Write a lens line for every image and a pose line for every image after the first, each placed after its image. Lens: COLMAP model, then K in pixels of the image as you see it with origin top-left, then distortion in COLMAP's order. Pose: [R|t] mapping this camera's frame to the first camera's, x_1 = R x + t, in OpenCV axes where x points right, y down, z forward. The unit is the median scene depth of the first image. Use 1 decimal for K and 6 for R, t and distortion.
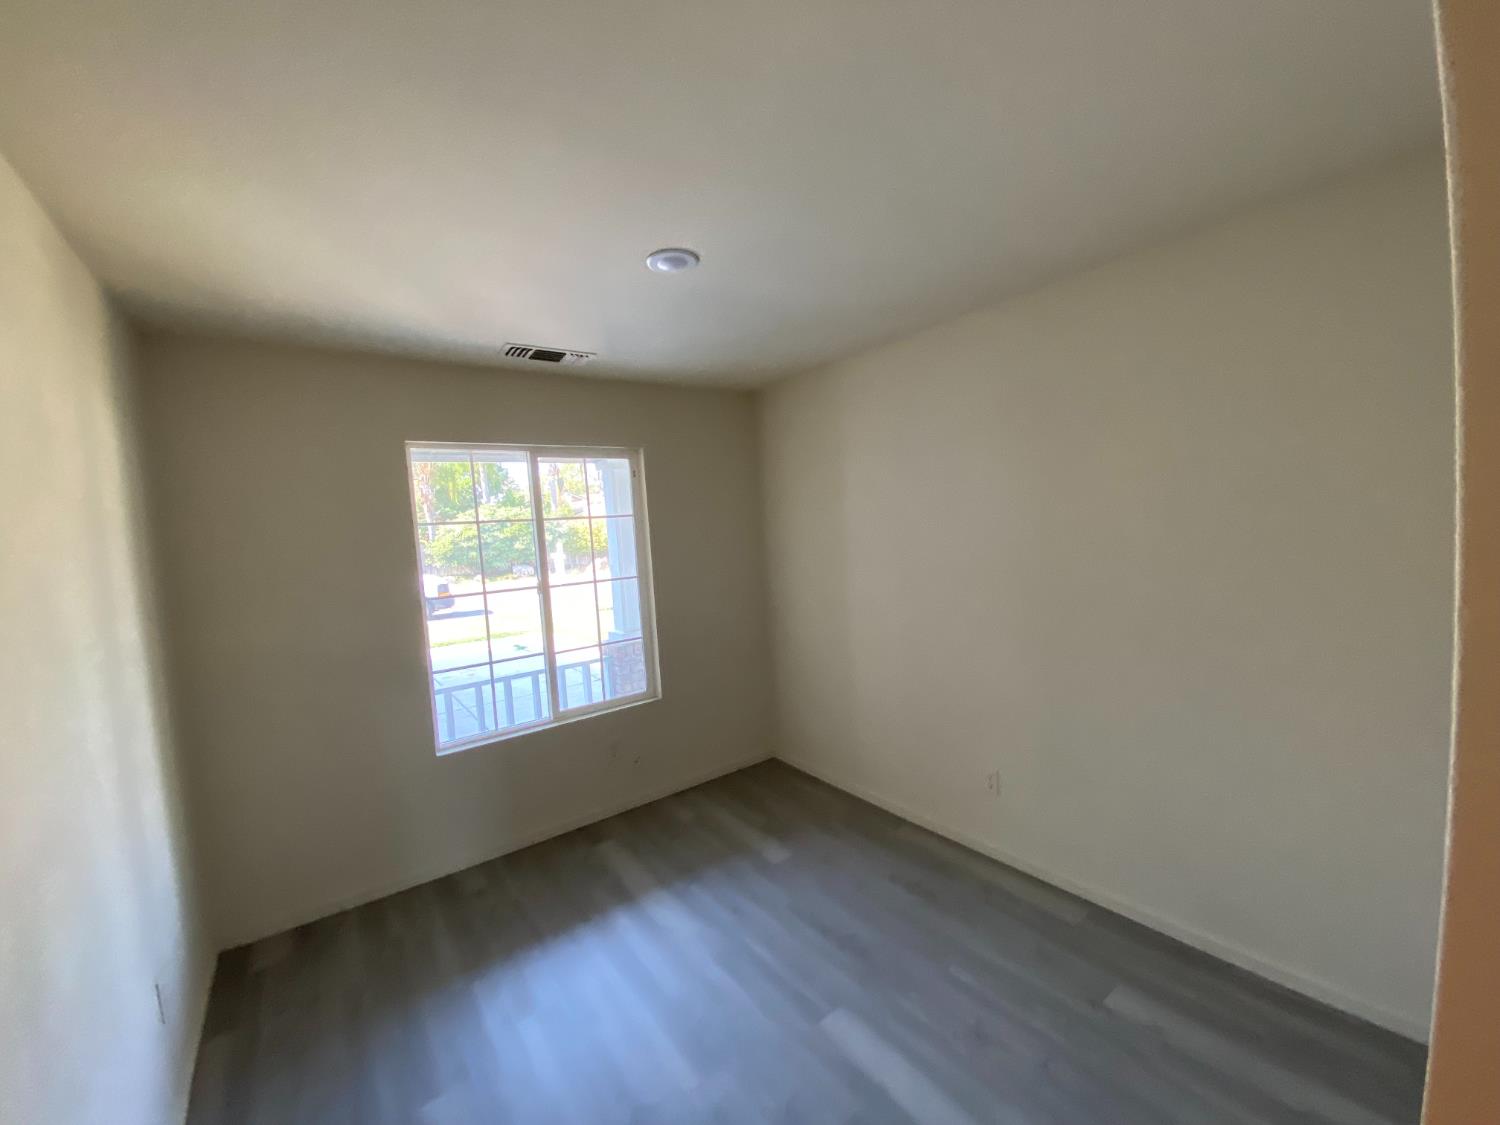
lens RADIAL K [[608.3, 0, 752.7], [0, 608.3, 561.6], [0, 0, 1]] dist [0.016707, -0.017873]
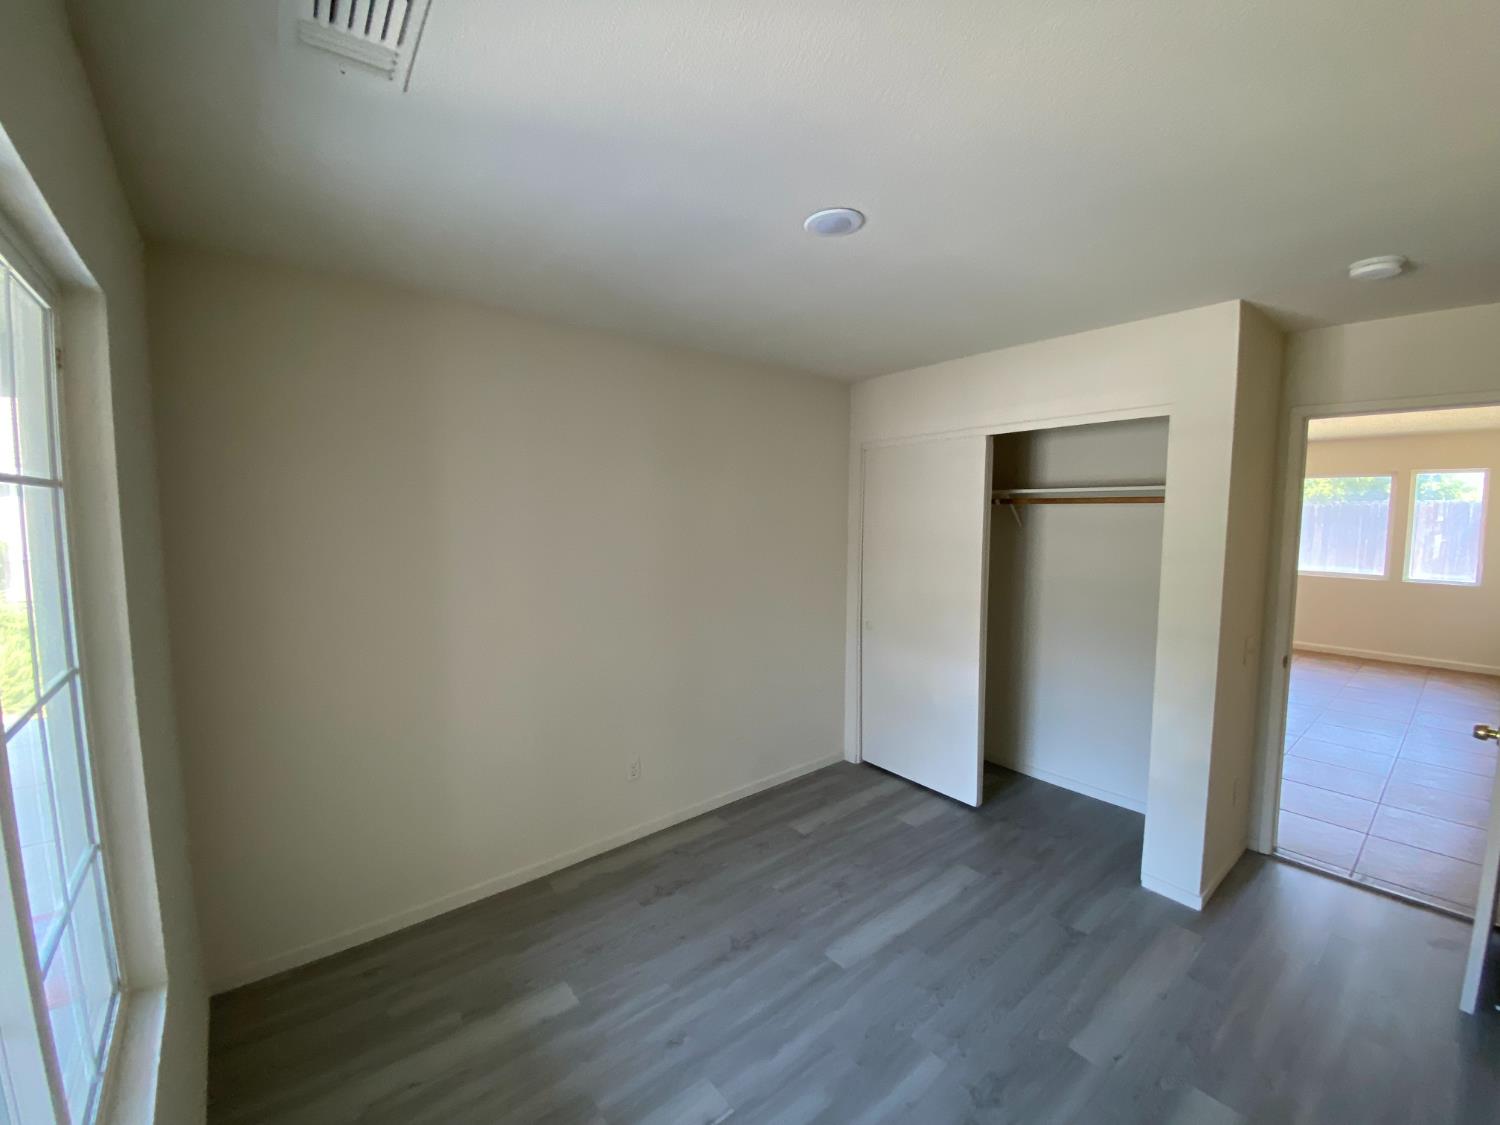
lens RADIAL K [[608.3, 0, 752.3], [0, 608.3, 566.5], [0, 0, 1]] dist [0.016707, -0.017873]
pose [[-0.056716, -0.038138, 0.997662, -0.808626], [0.062617, 0.997167, 0.041679, -0.040652], [-0.996425, 0.064834, -0.054167, 0.964795]]
